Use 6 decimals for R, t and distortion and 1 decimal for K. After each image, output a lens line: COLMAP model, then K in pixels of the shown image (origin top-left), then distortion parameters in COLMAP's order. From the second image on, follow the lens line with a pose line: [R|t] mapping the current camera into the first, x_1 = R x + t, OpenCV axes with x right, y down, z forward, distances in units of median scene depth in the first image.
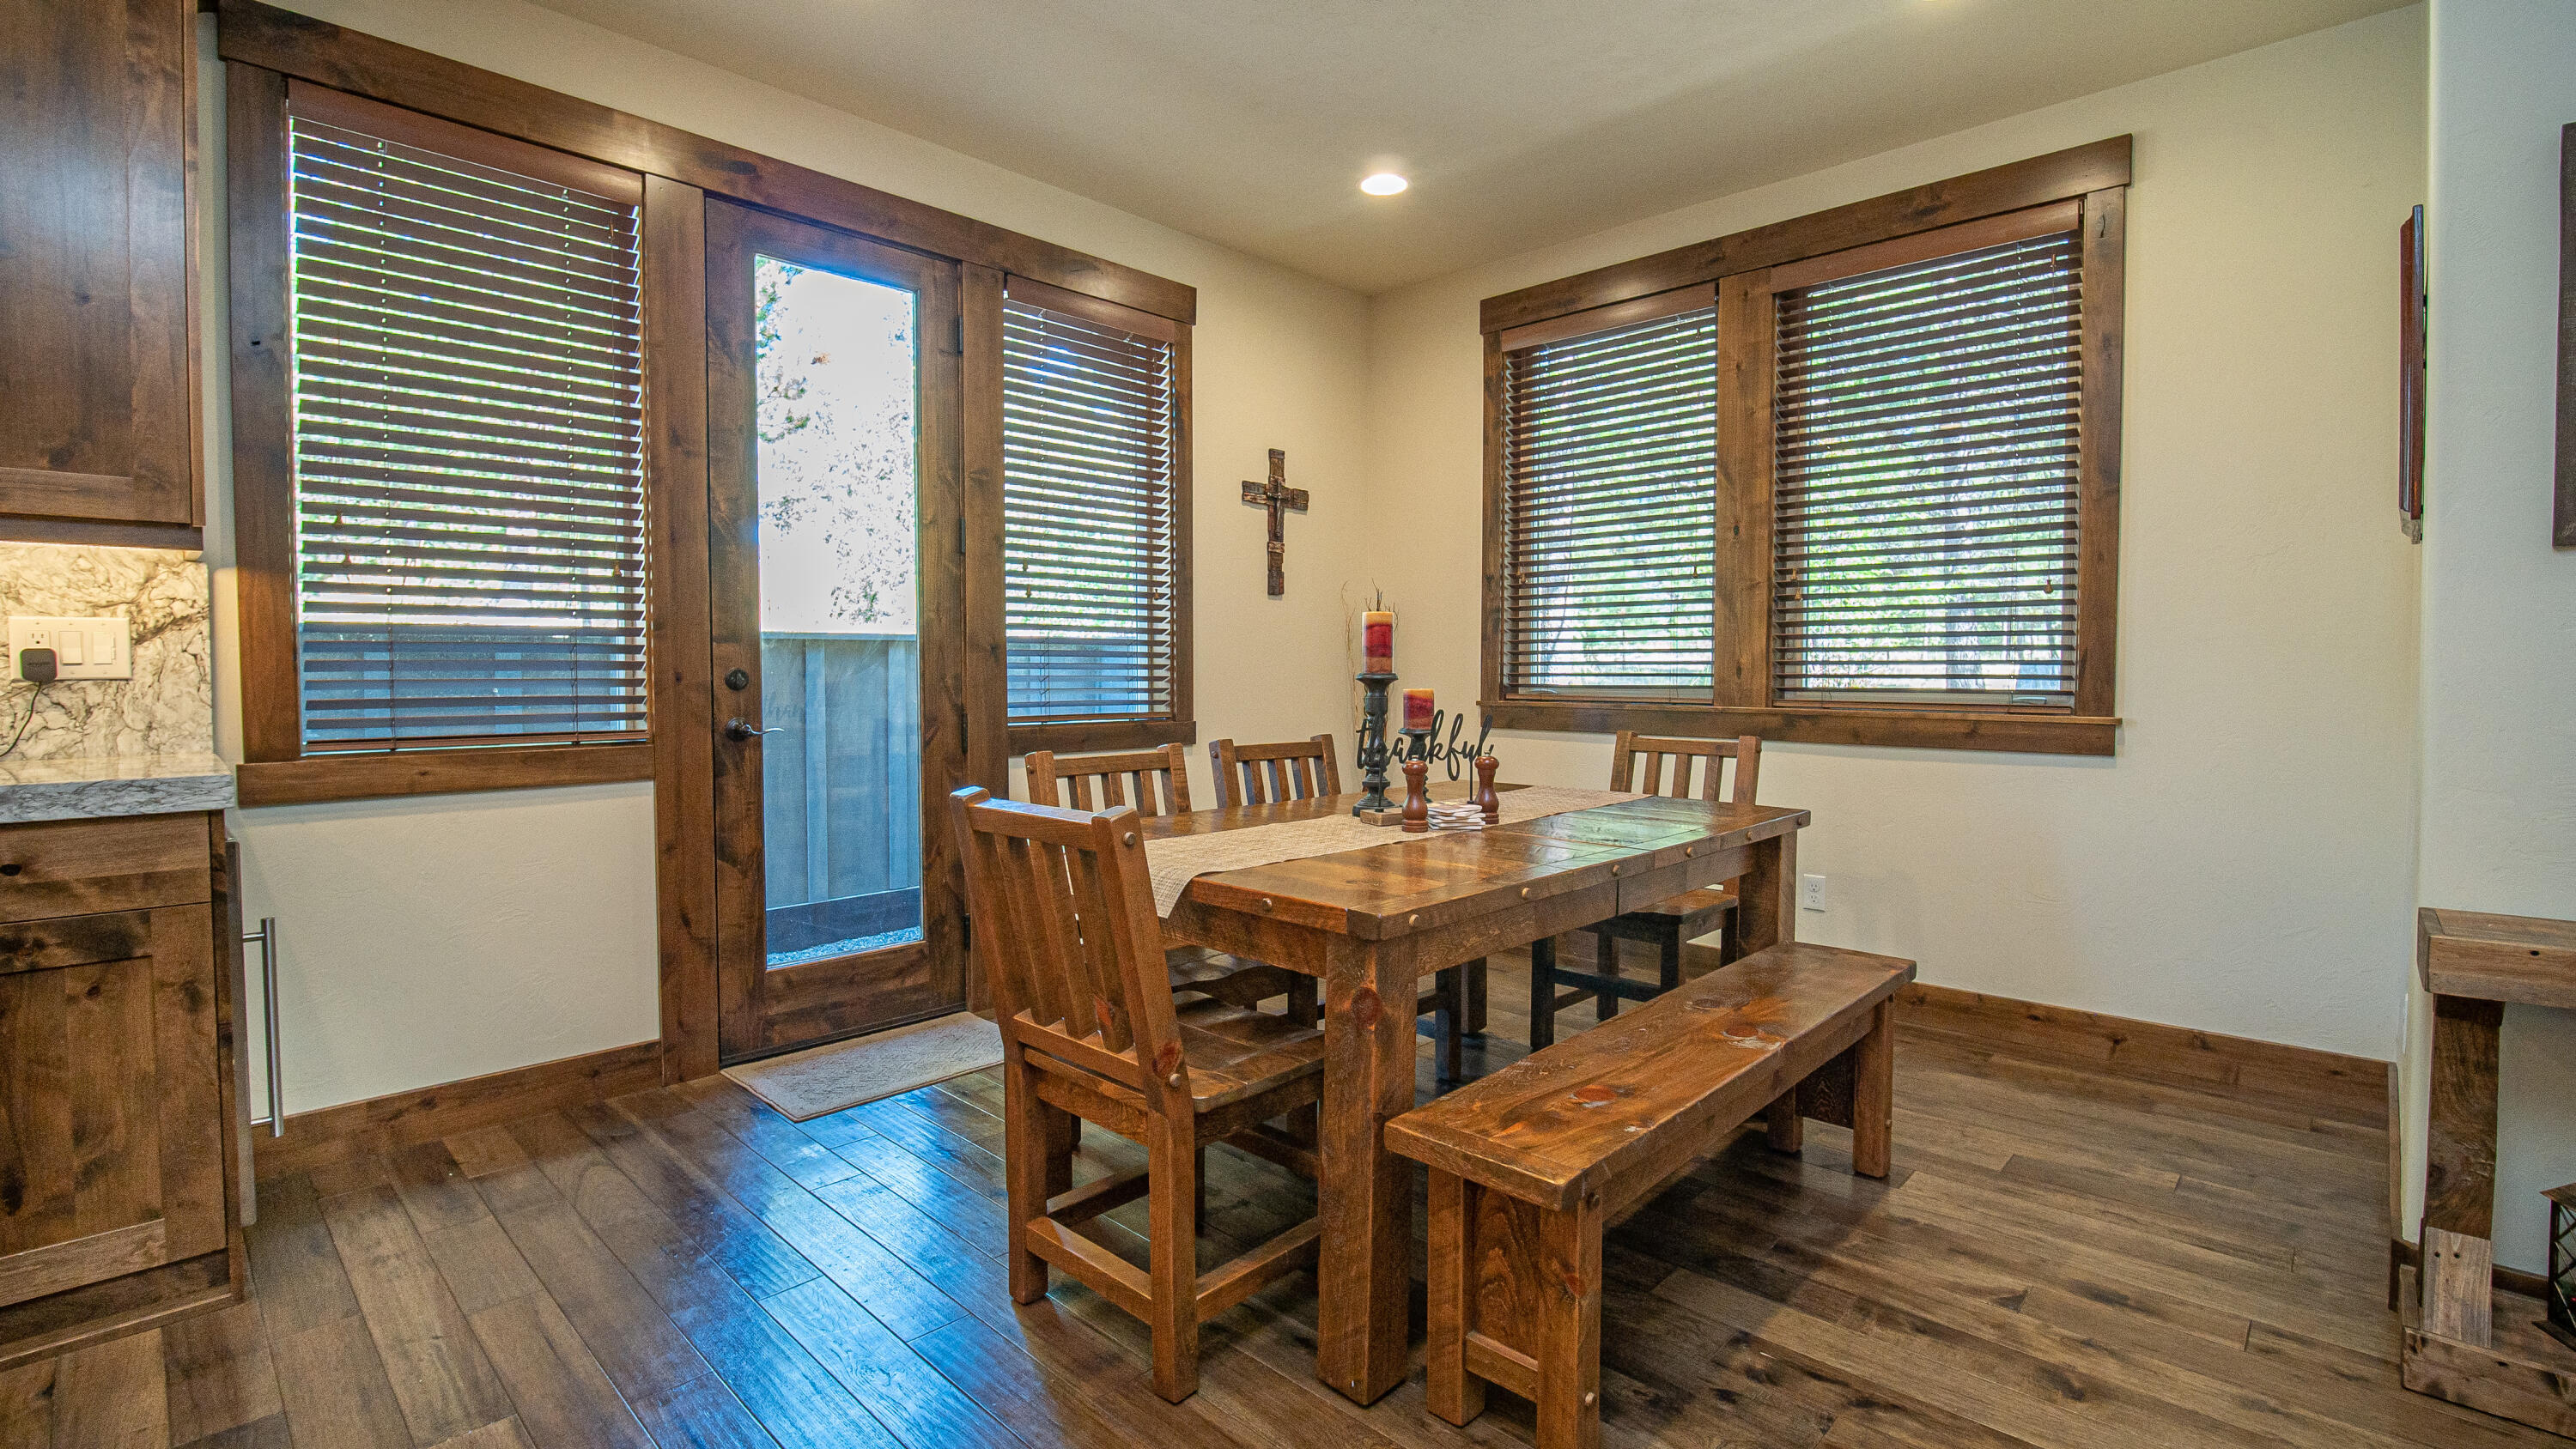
lens RADIAL K [[1147.6, 0, 1286.5], [0, 1147.6, 708.8], [0, 0, 1]] dist [-0.019288, -0.000441]
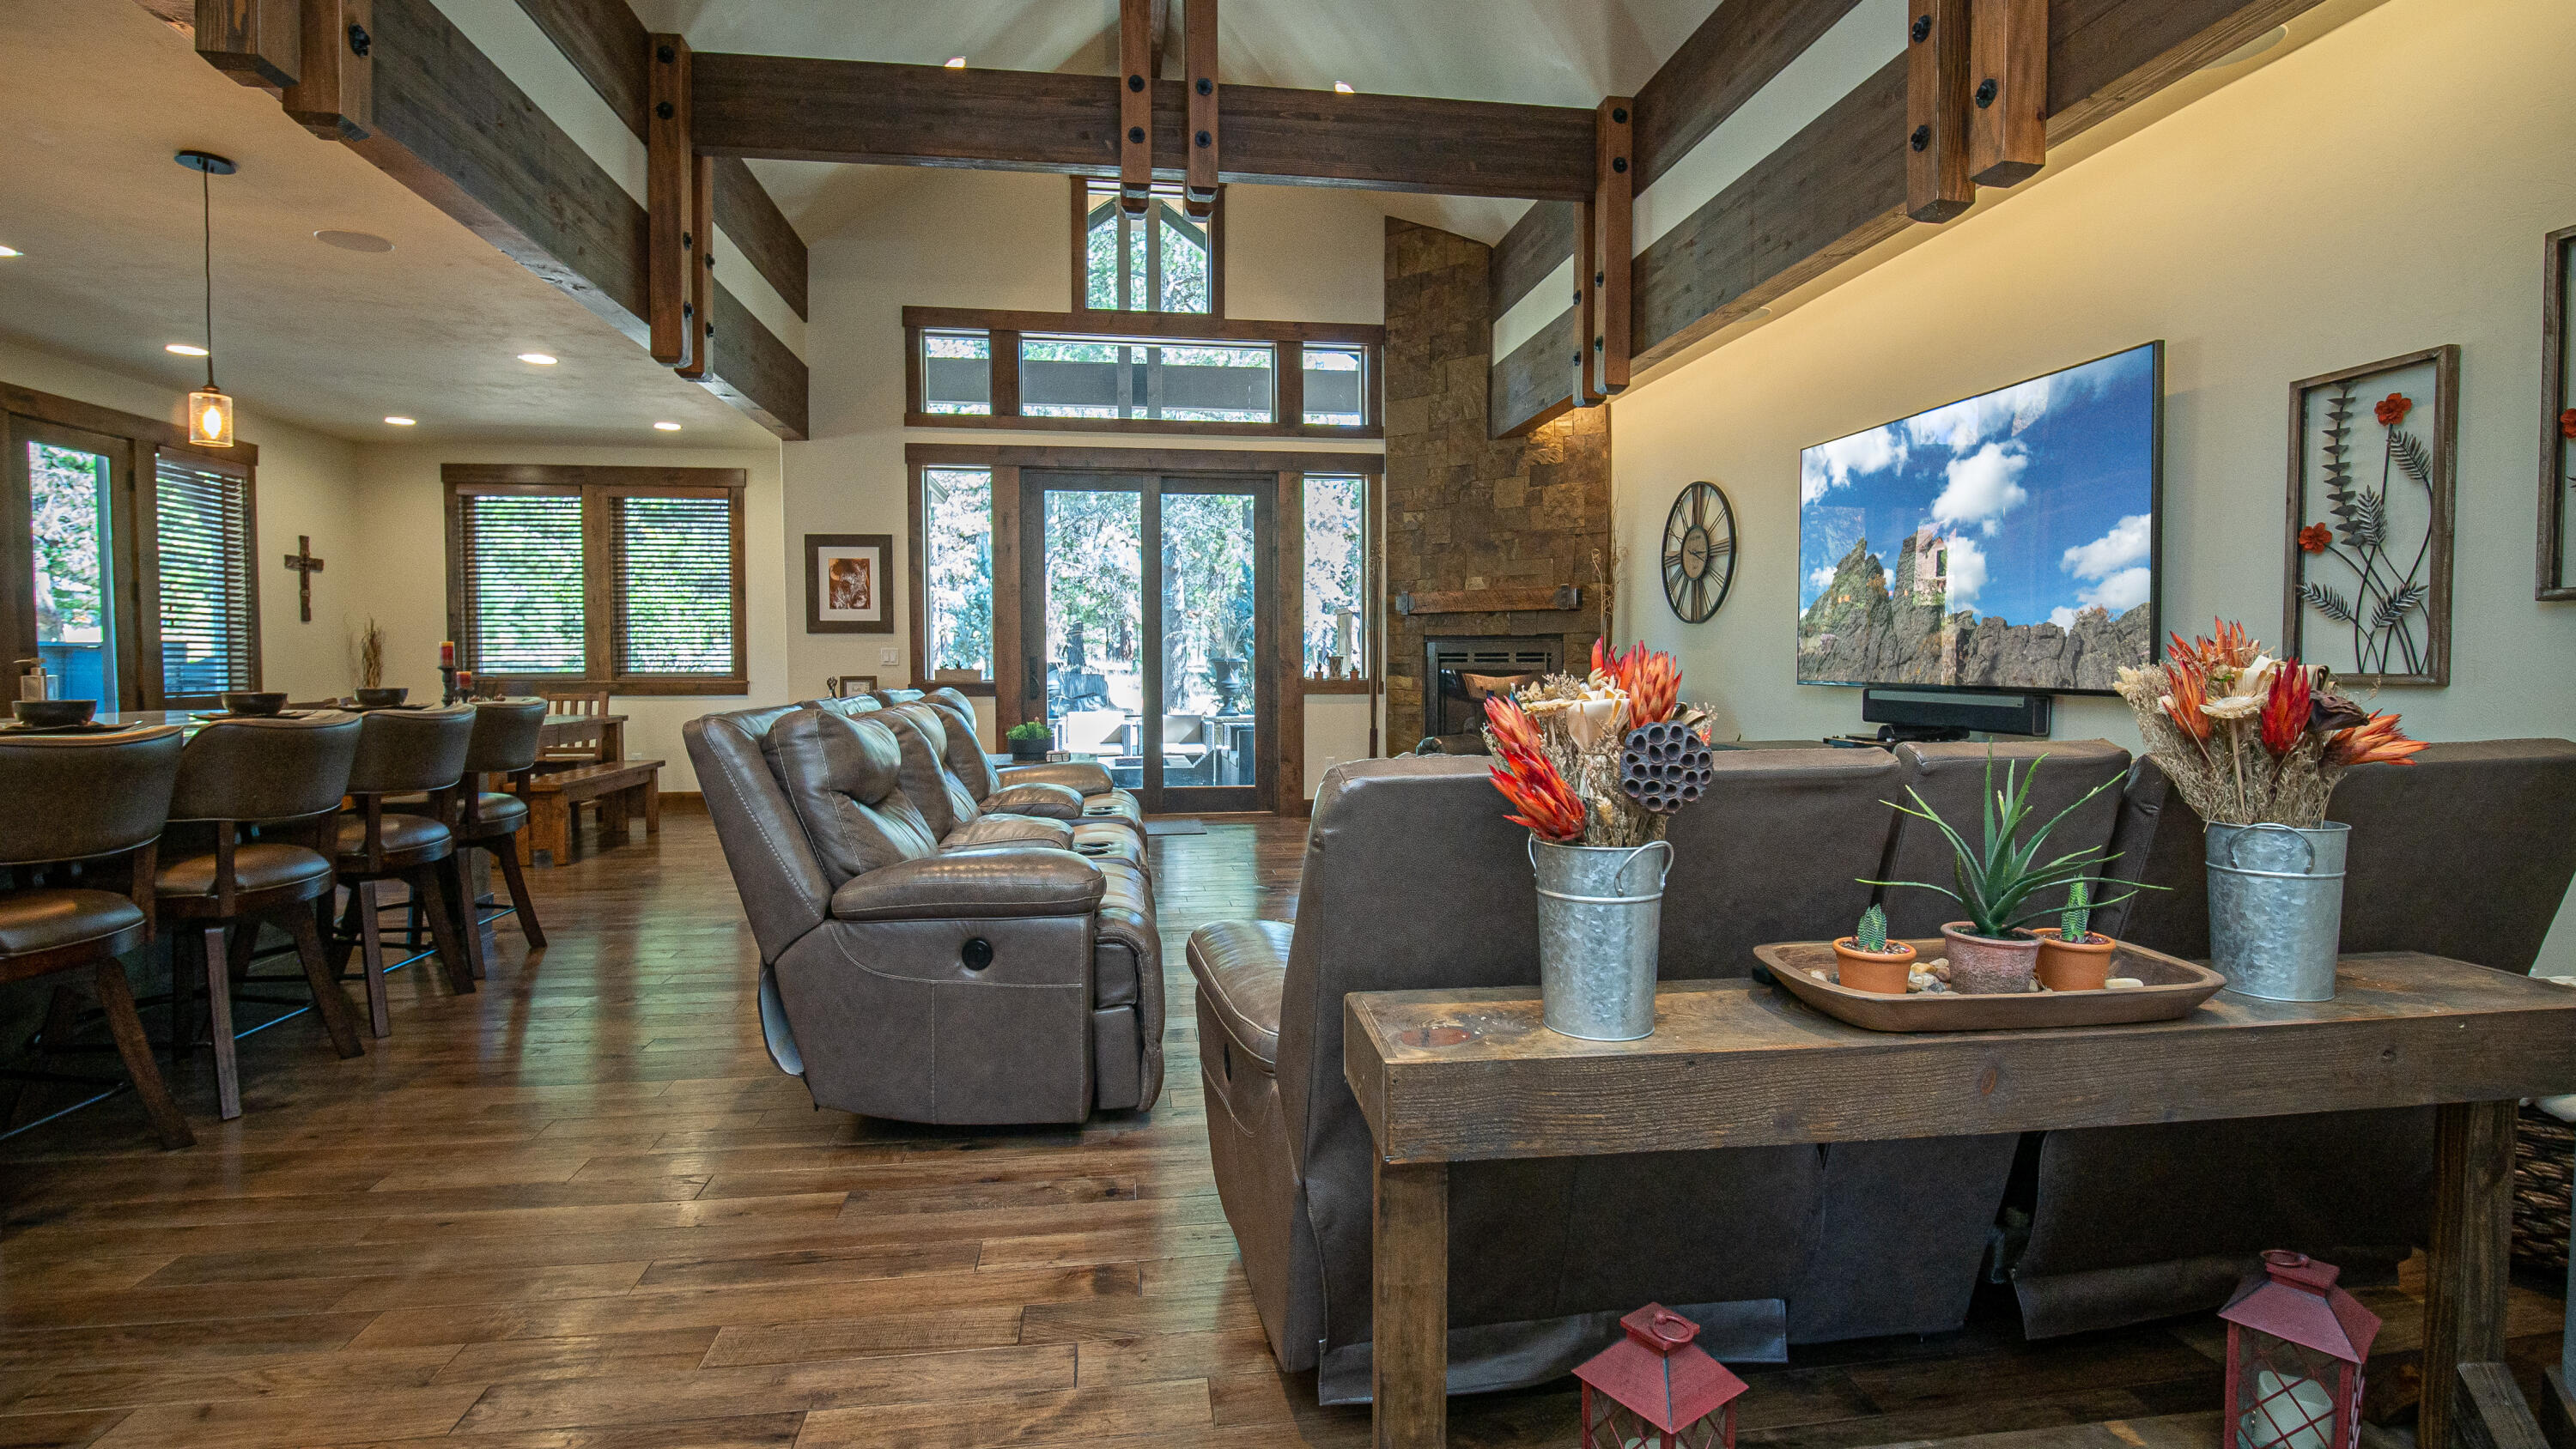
lens RADIAL K [[1172.4, 0, 1279.8], [0, 1172.4, 709.1], [0, 0, 1]] dist [-0.016201, -0.000338]
pose [[0.613873, -0.033767, 0.788682, -0.906669], [0.030031, 0.999360, 0.019412, 0.077808], [-0.788833, 0.011769, 0.614495, -2.243669]]
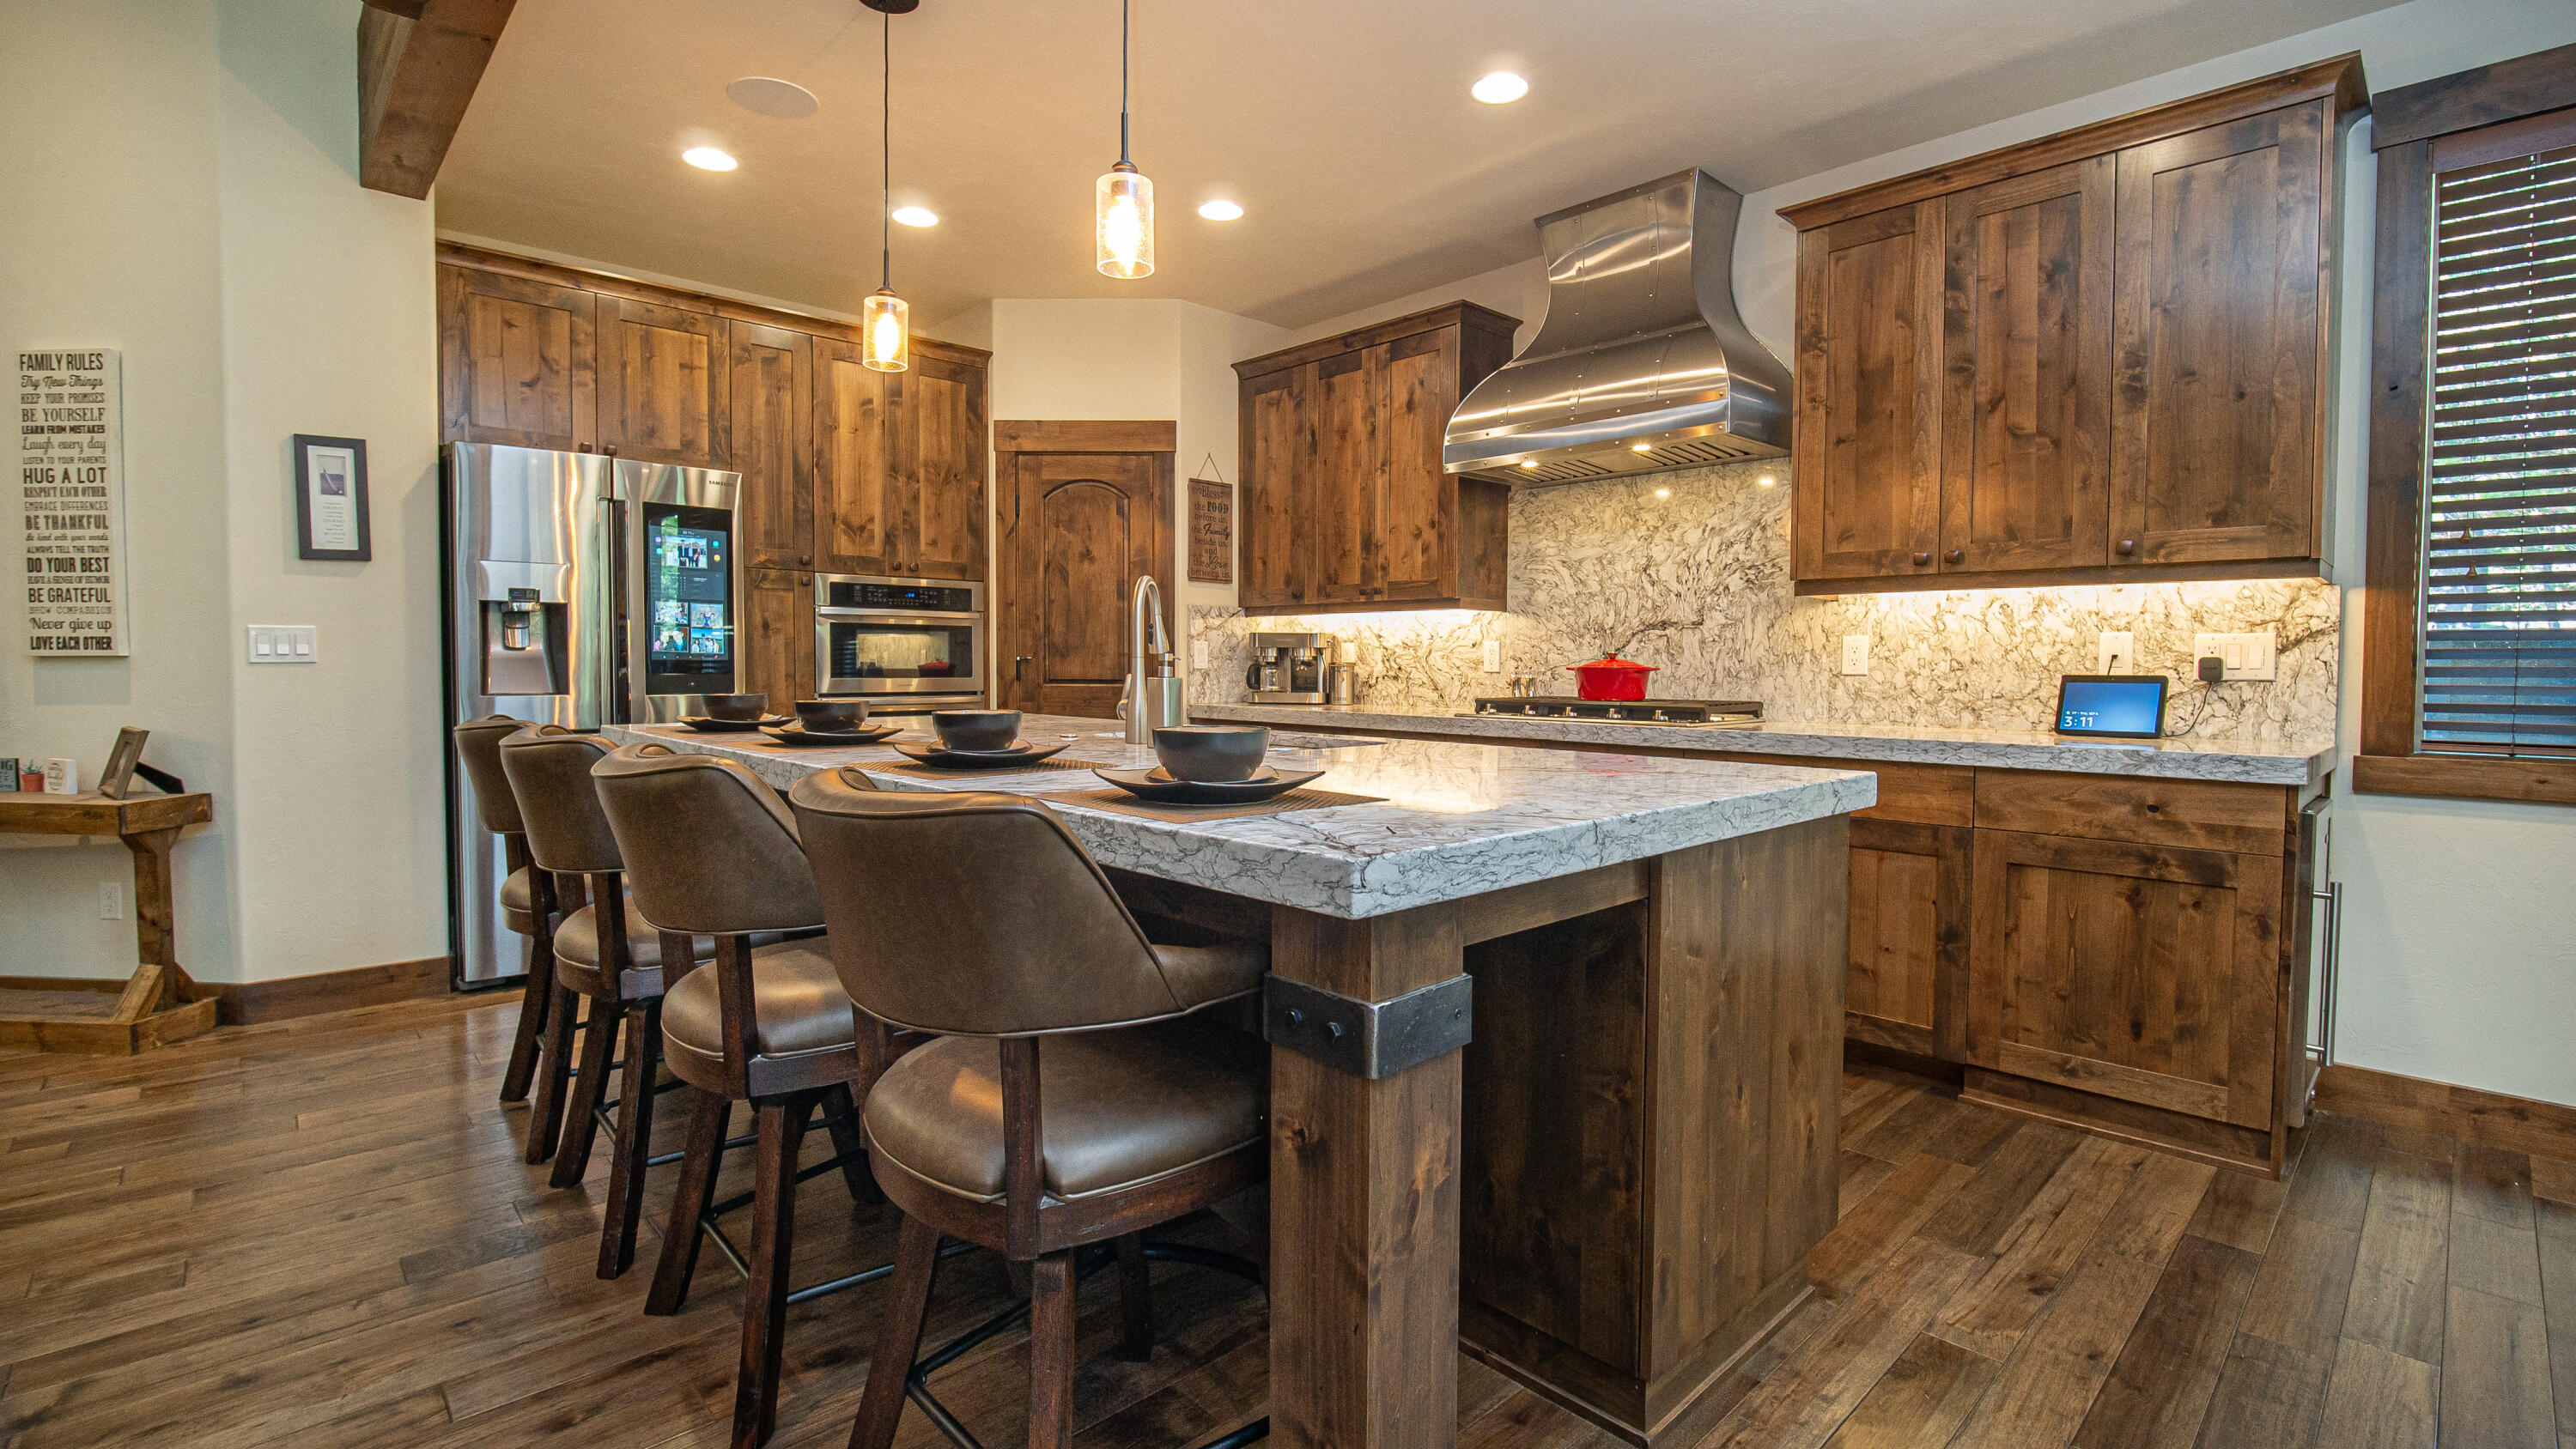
lens RADIAL K [[1147.6, 0, 1286.5], [0, 1147.6, 708.8], [0, 0, 1]] dist [-0.019288, -0.000441]
pose [[-0.046793, 0.037841, -0.998188, 0.278486], [-0.042262, 0.998312, 0.039827, 0.001321], [0.998010, 0.044049, -0.045115, -0.052808]]
